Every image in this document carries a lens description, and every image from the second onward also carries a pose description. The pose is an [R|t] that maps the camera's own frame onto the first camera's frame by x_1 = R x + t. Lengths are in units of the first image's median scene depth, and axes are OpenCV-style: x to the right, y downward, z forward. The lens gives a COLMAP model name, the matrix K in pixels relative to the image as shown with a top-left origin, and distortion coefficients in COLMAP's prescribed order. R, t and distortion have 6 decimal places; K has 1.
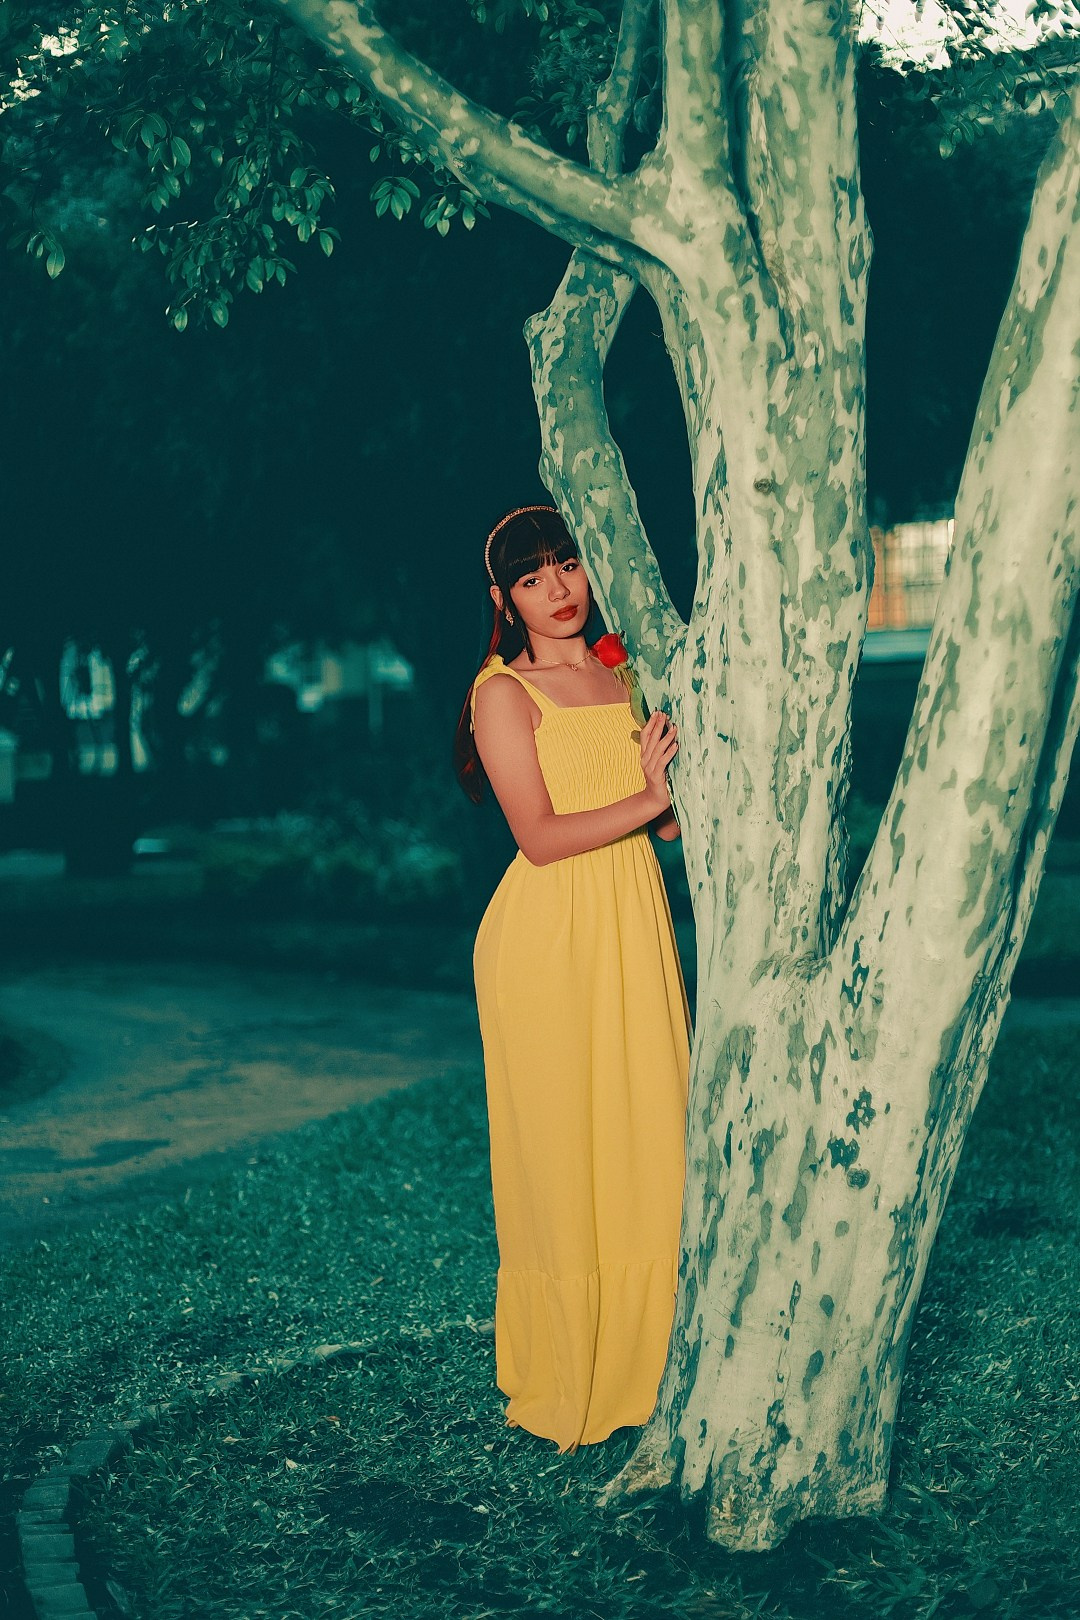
lens RADIAL K [[2366.1, 0, 538.5], [0, 2366.1, 798.1], [0, 0, 1]] dist [-0.069318, 0.041871]
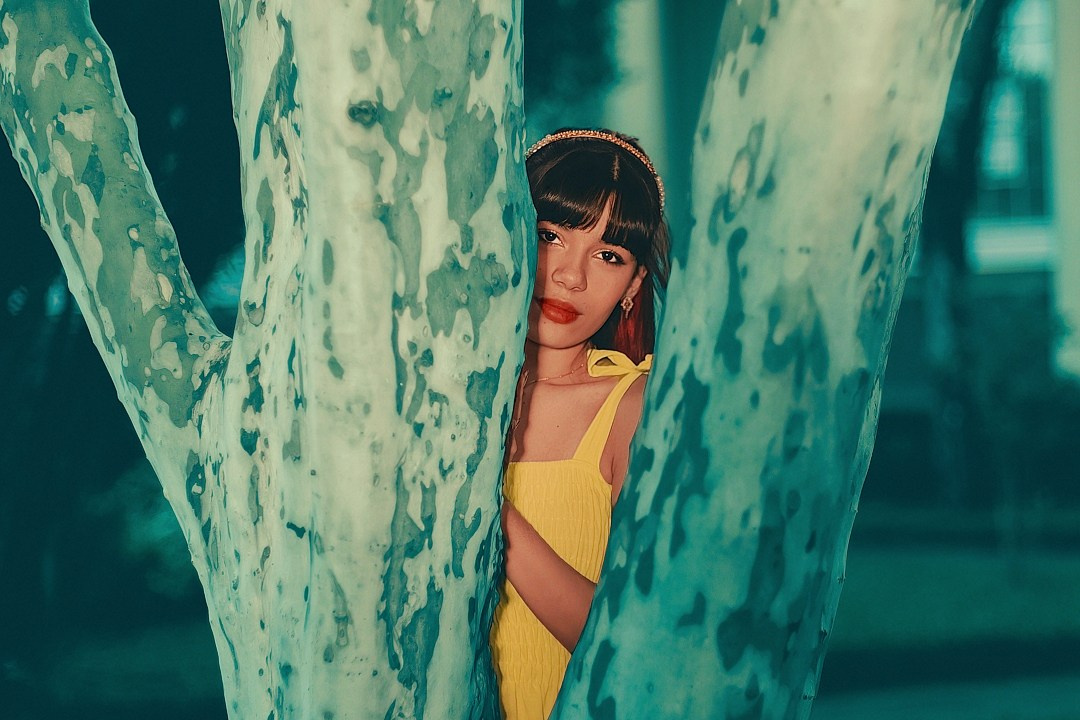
lens RADIAL K [[2432.2, 0, 540.0], [0, 2432.2, 360.0], [0, 0, 1]] dist [-0.075664, -0.017242]
pose [[0.973394, -0.011218, 0.228863, -0.002322], [0.016306, 0.999660, -0.020350, -0.055838], [-0.228557, 0.023540, 0.973246, 0.389788]]
